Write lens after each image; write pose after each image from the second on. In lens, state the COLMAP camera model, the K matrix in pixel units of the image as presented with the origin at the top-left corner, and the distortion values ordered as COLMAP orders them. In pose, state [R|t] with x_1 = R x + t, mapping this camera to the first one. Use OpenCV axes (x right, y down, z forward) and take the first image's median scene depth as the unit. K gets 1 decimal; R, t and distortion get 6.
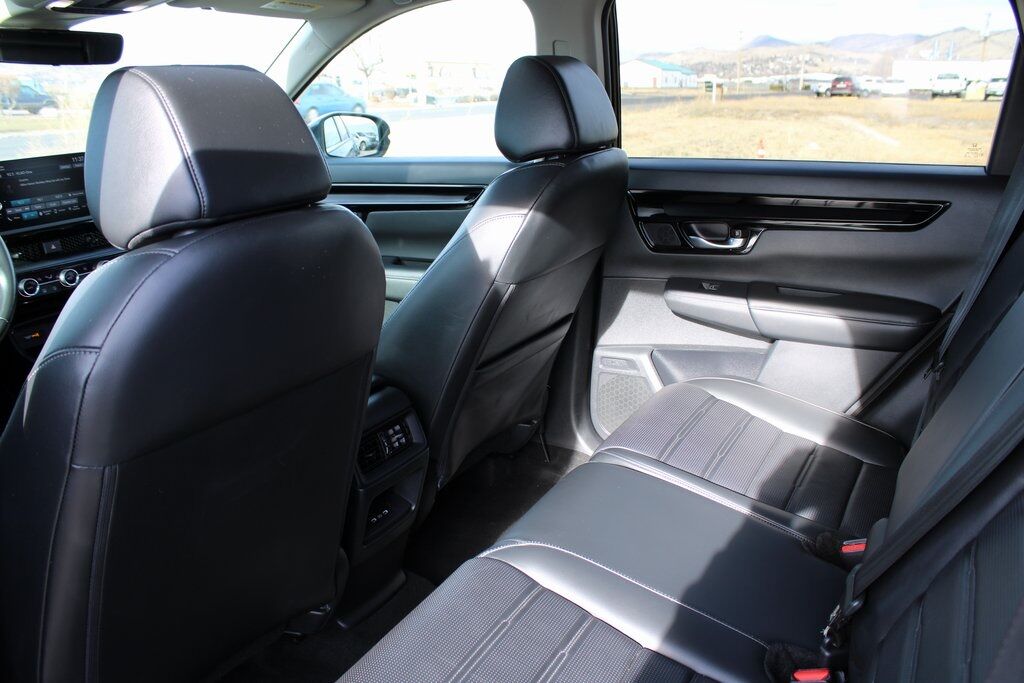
lens RADIAL K [[852.1, 0, 512.0], [0, 852.1, 341.5], [0, 0, 1]] dist [-0.158231, 0.144712]
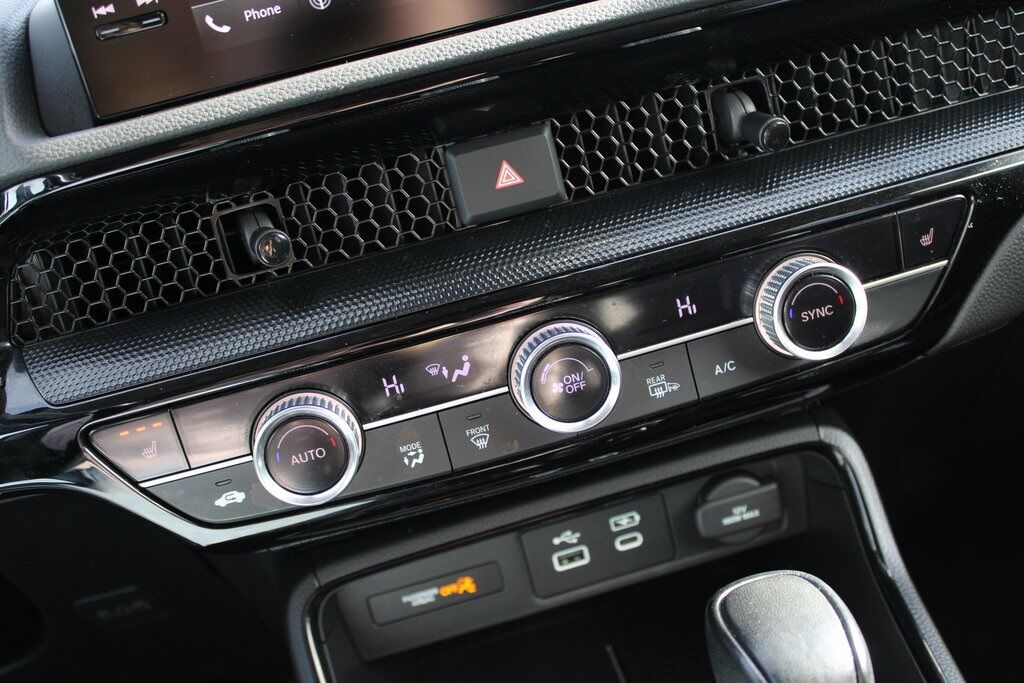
lens RADIAL K [[1083.8, 0, 529.0], [0, 1083.8, 361.8], [0, 0, 1]] dist [-0.097970, 0.023659]
pose [[0.640152, 0.225073, -0.734539, -0.396572], [-0.049111, 0.966155, 0.253243, -0.137632], [0.766677, -0.126040, 0.629540, 0.882285]]
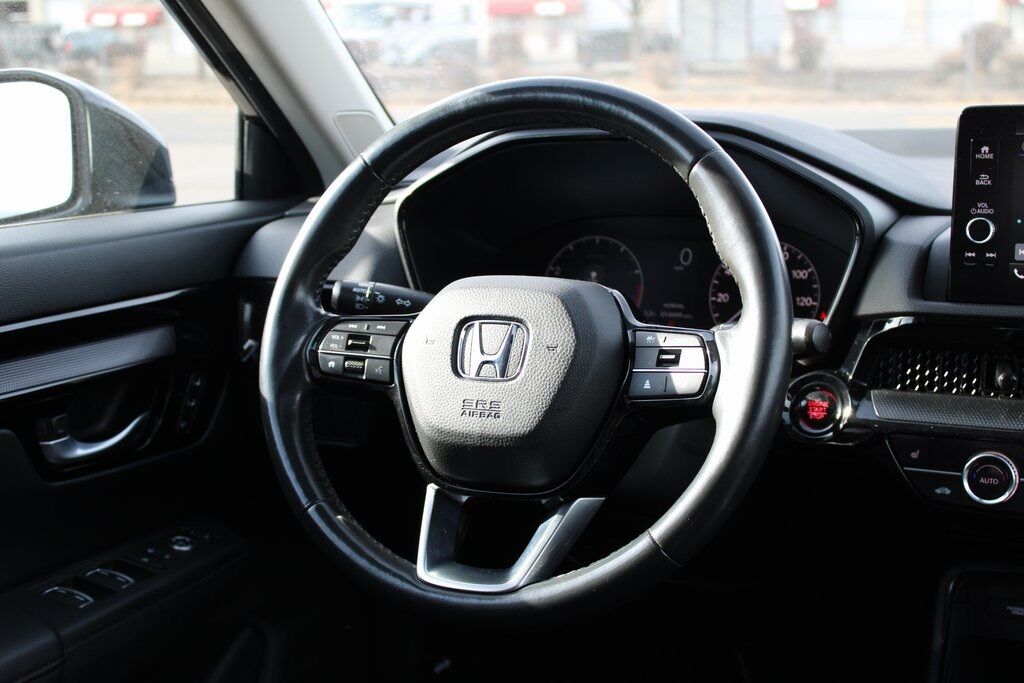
lens RADIAL K [[1447.3, 0, 534.4], [0, 1447.3, 352.4], [0, 0, 1]] dist [-0.024795, 0.014968]
pose [[0.088445, 0.220881, -0.971282, -0.039576], [-0.280539, 0.941155, 0.188483, -0.170678], [0.955759, 0.255812, 0.145206, 0.707854]]
